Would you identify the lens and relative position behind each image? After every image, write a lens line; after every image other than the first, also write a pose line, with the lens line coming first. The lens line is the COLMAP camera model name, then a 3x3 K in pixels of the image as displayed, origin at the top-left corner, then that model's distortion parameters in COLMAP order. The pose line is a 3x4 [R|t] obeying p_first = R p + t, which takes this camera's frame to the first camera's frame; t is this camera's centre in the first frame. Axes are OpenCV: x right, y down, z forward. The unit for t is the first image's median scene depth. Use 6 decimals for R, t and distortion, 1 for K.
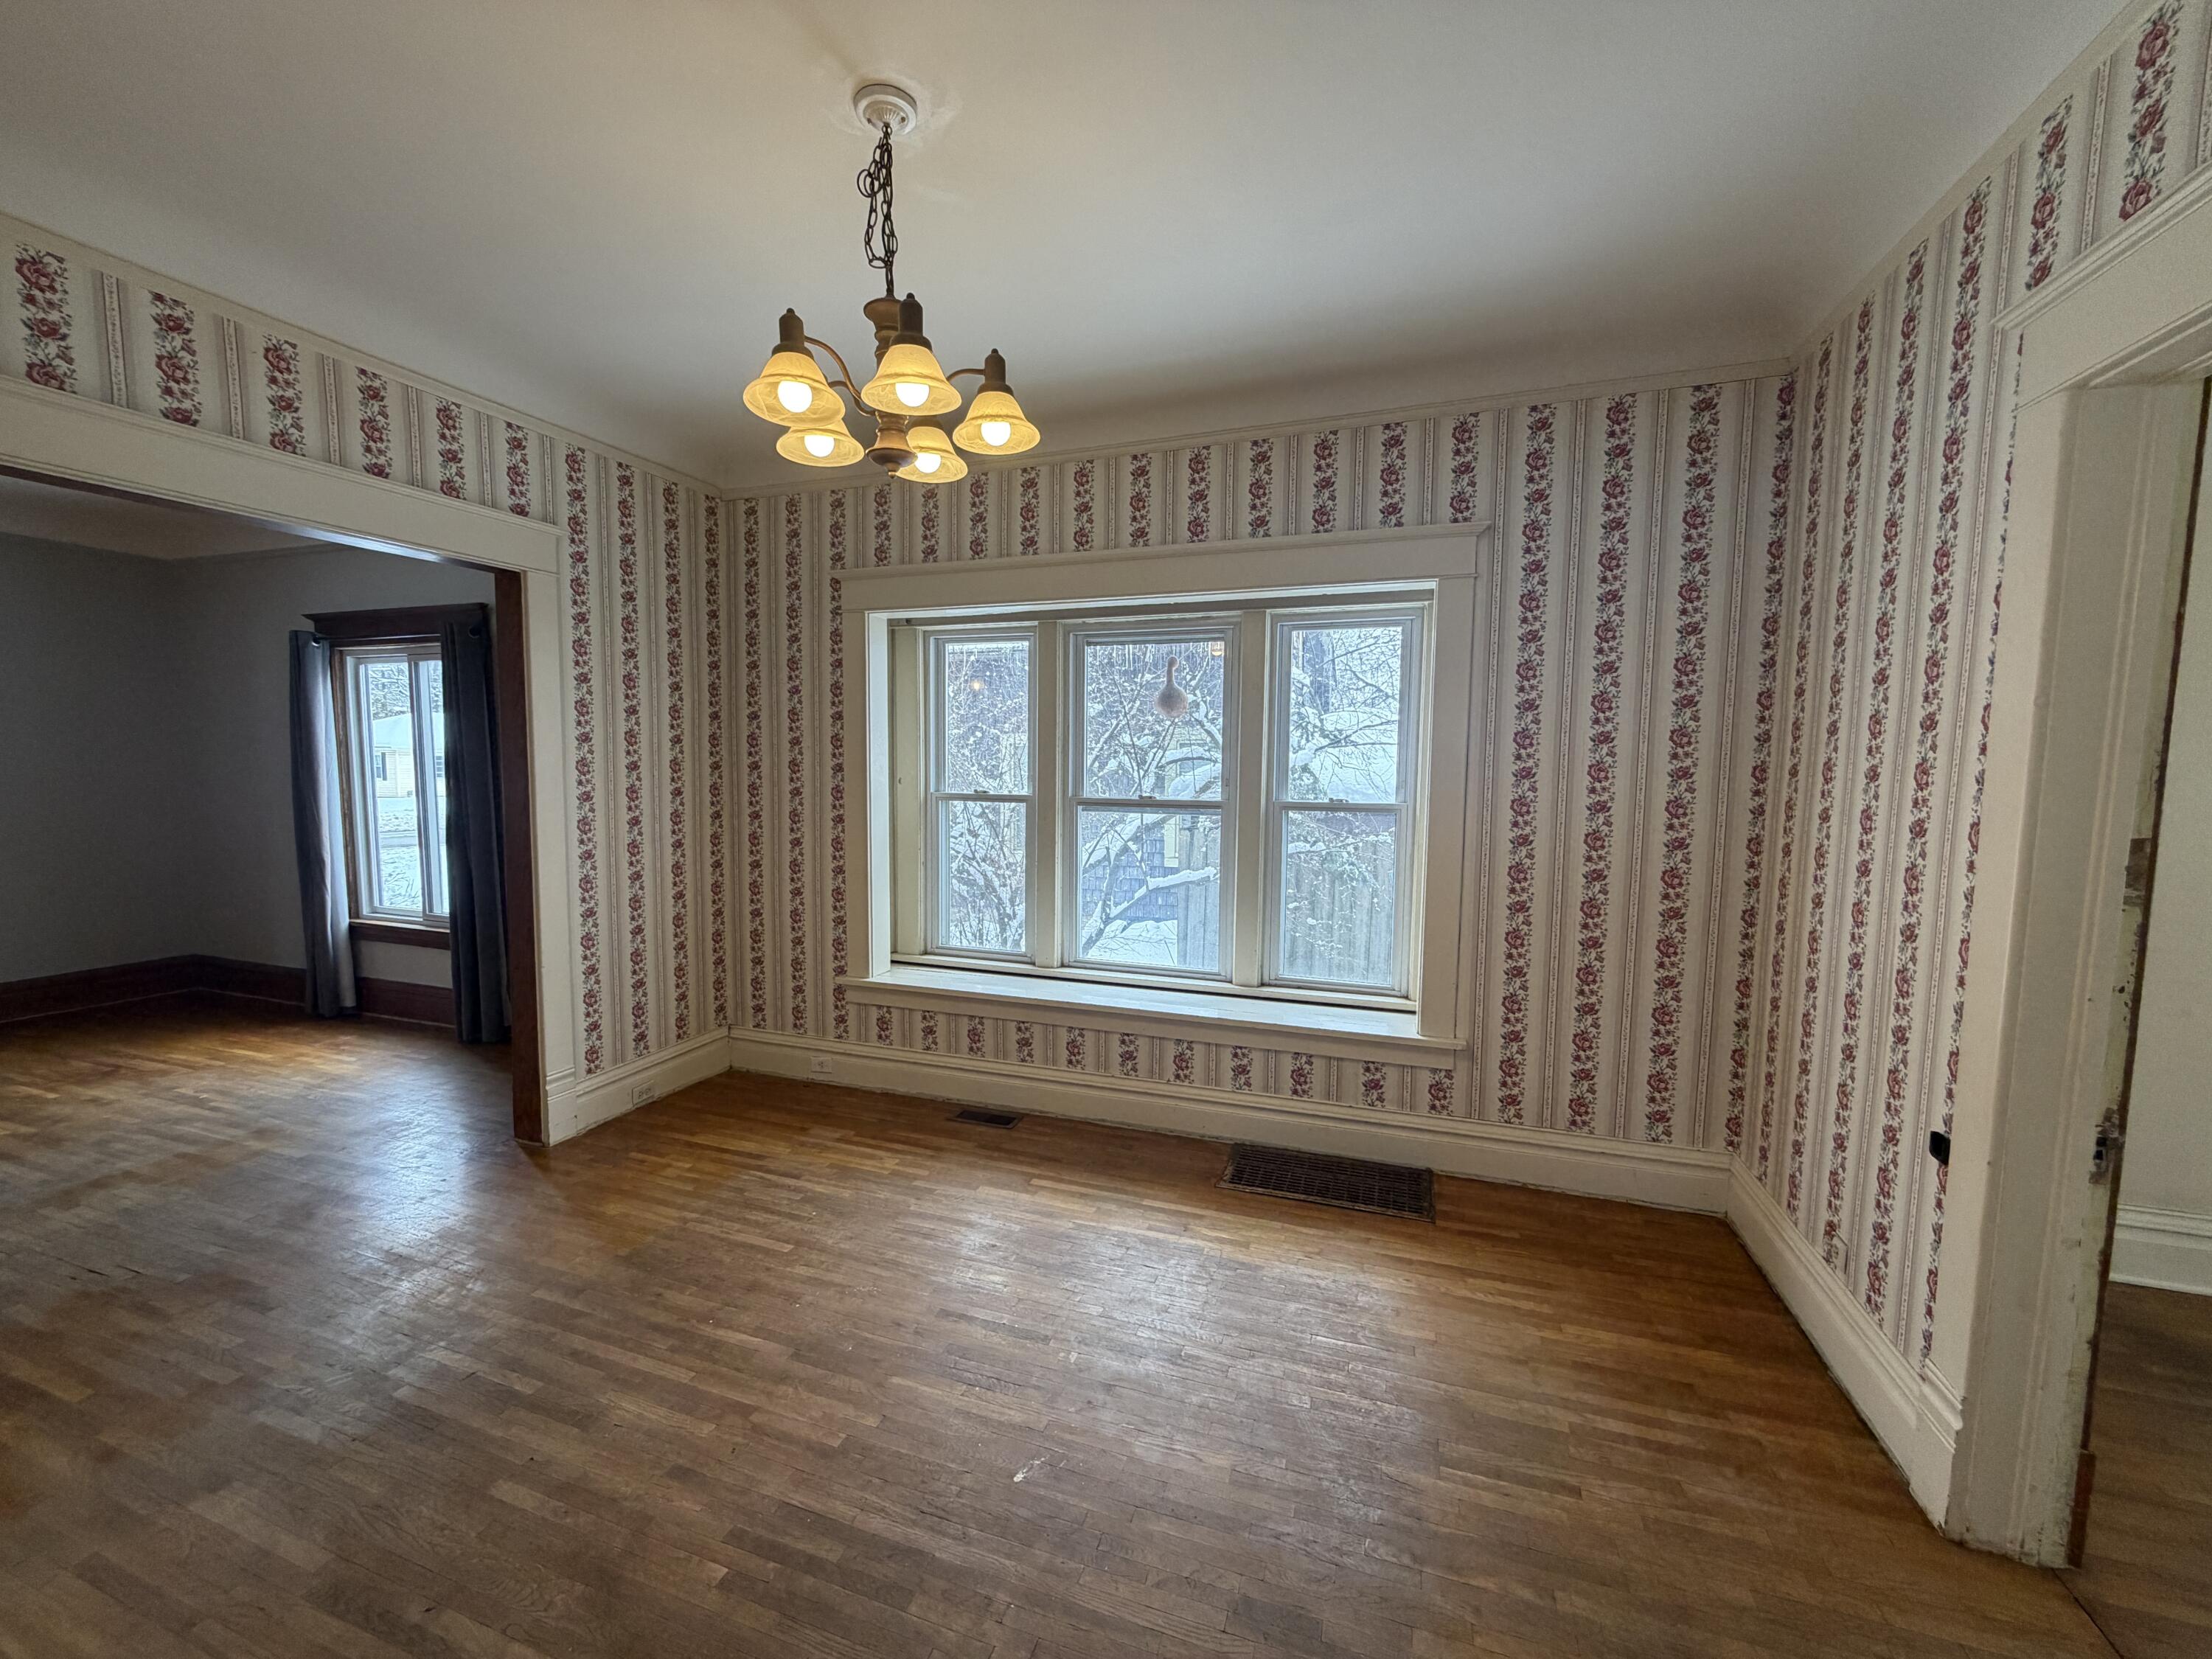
lens RADIAL K [[886.1, 0, 1083.3], [0, 886.1, 835.1], [0, 0, 1]] dist [0.002224, 0.000507]
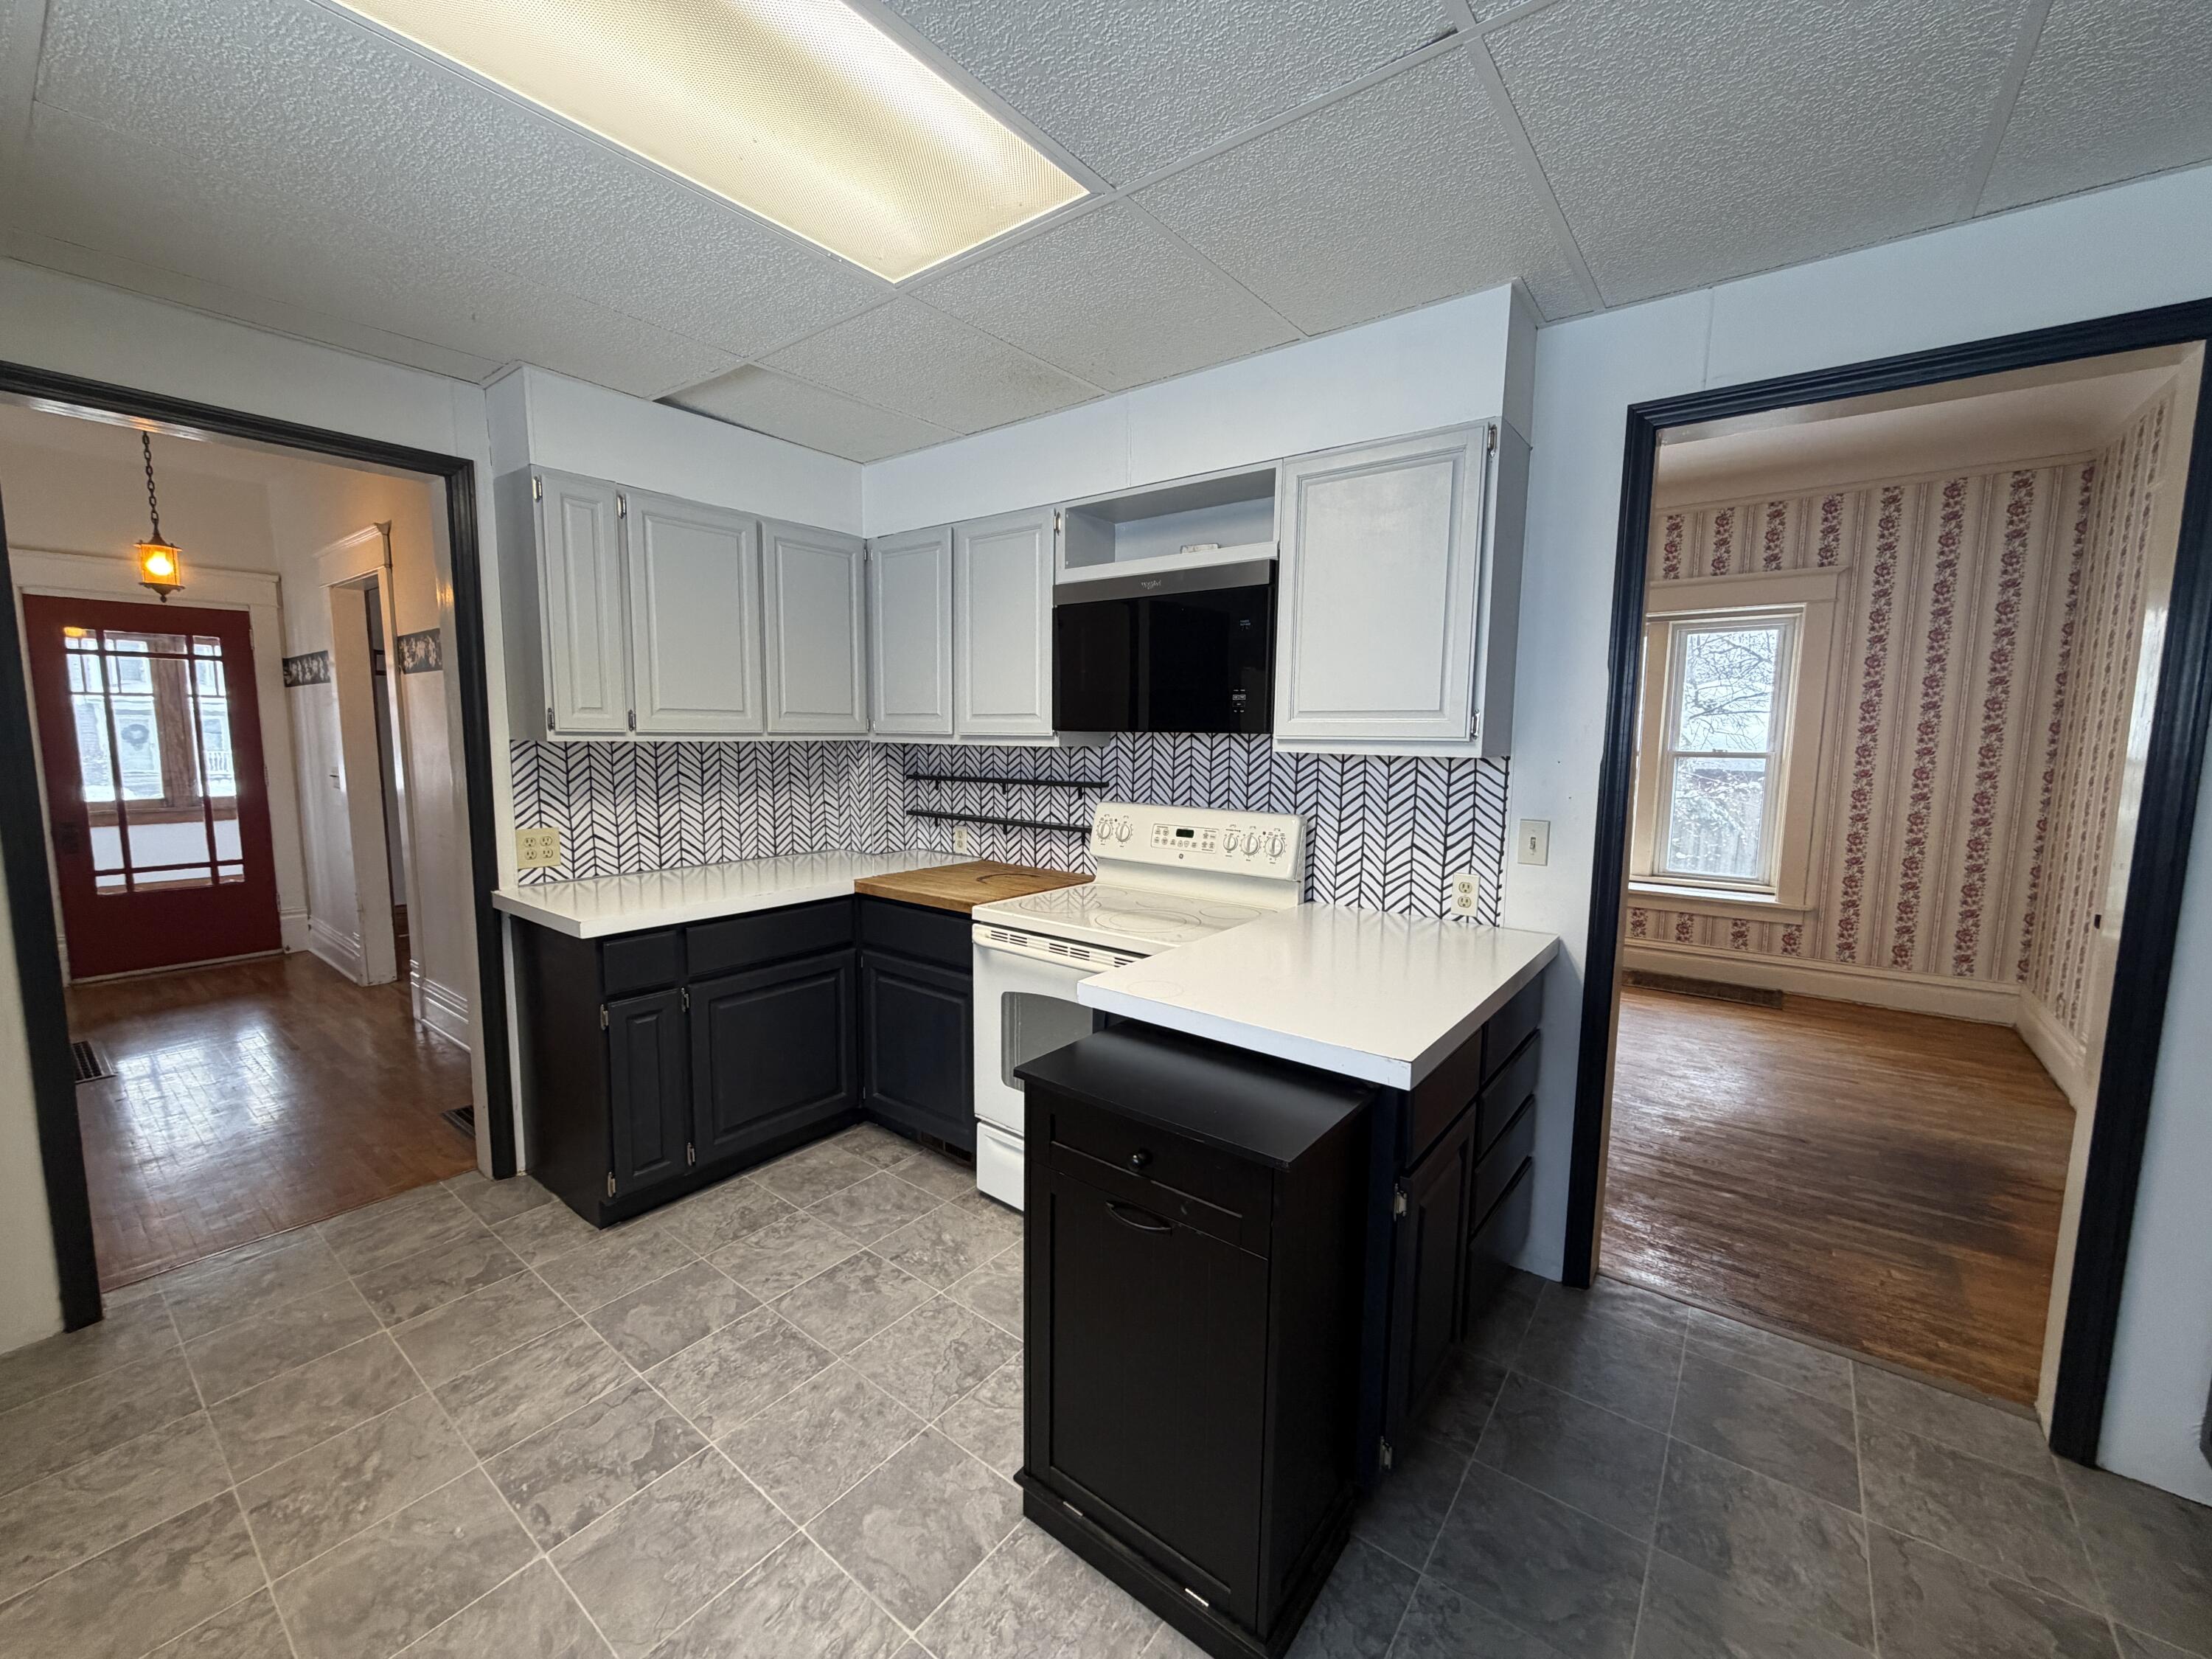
lens RADIAL K [[886.1, 0, 1090.4], [0, 886.1, 836.6], [0, 0, 1]] dist [0.002224, 0.000507]
pose [[0.951852, 0.033630, -0.304706, -0.286588], [-0.024179, 0.999104, 0.034739, 0.088486], [0.305601, -0.025699, 0.951813, -0.819563]]
